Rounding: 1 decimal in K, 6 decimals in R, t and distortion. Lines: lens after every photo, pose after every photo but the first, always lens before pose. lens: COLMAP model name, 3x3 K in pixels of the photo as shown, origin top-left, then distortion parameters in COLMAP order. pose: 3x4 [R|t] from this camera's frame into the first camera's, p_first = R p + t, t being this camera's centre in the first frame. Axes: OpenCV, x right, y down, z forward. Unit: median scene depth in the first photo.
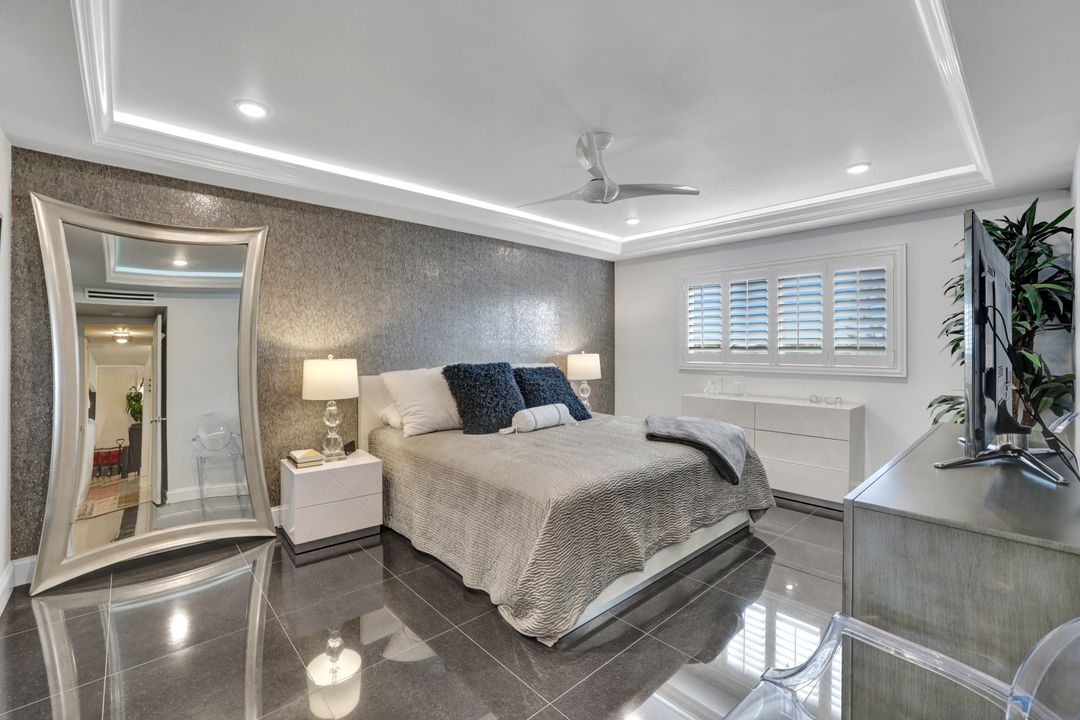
lens RADIAL K [[464.1, 0, 537.8], [0, 464.1, 351.5], [0, 0, 1]] dist [-0.011641, 0.003561]
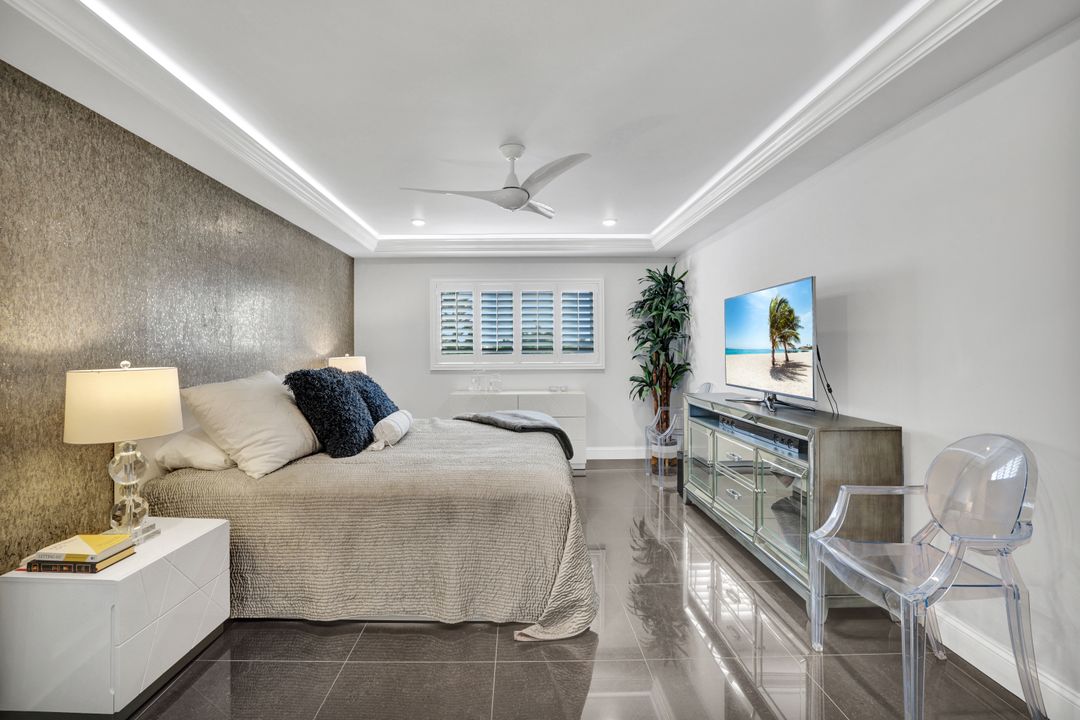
lens RADIAL K [[464.1, 0, 510.9], [0, 464.1, 348.5], [0, 0, 1]] dist [-0.011641, 0.003561]
pose [[0.673740, -0.001217, 0.738967, -0.506377], [0.014646, 0.999824, -0.011707, 0.005149], [-0.738823, 0.018710, 0.673640, 0.237606]]
